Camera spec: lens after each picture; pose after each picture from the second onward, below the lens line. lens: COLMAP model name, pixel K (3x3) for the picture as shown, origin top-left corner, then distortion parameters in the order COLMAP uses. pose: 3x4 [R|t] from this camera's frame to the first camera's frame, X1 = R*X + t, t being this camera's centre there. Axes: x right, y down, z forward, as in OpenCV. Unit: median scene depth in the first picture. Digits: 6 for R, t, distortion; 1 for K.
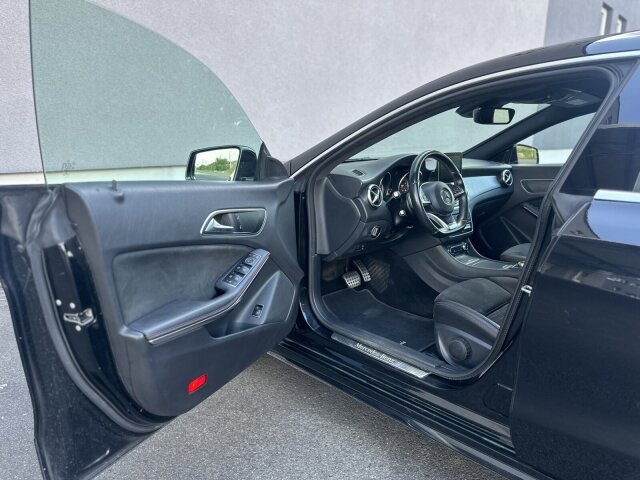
lens RADIAL K [[445.9, 0, 320.0], [0, 445.9, 240.0], [0, 0, 1]] dist [0.079716, -0.141344]
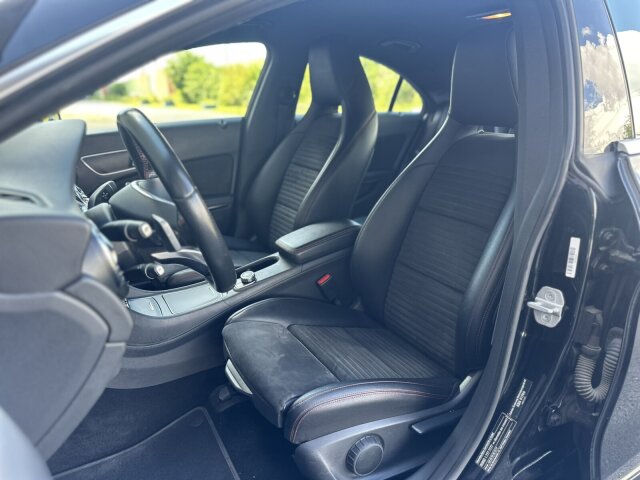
lens RADIAL K [[445.9, 0, 320.0], [0, 445.9, 240.0], [0, 0, 1]] dist [0.079716, -0.141344]
pose [[0.247311, -0.300253, 0.921241, -0.129989], [0.227063, 0.942260, 0.246148, -0.147425], [-0.941955, 0.148305, 0.301208, 0.731664]]
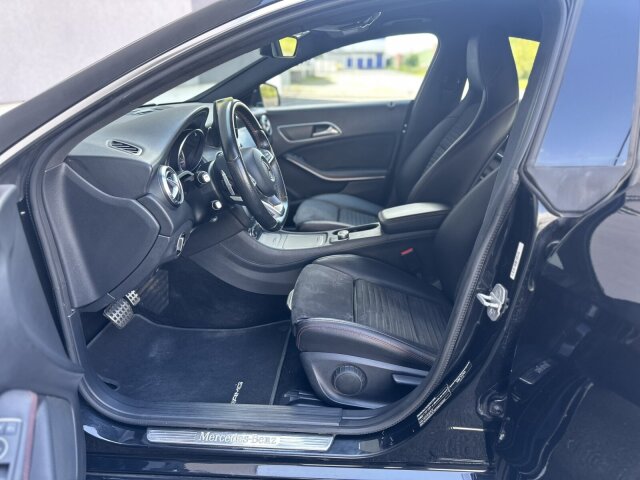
lens RADIAL K [[445.9, 0, 320.0], [0, 445.9, 240.0], [0, 0, 1]] dist [0.079716, -0.141344]
pose [[0.745558, -0.240559, 0.621511, -0.107317], [0.151798, 0.969365, 0.193102, -0.110386], [-0.648923, -0.049625, 0.759234, 0.420850]]
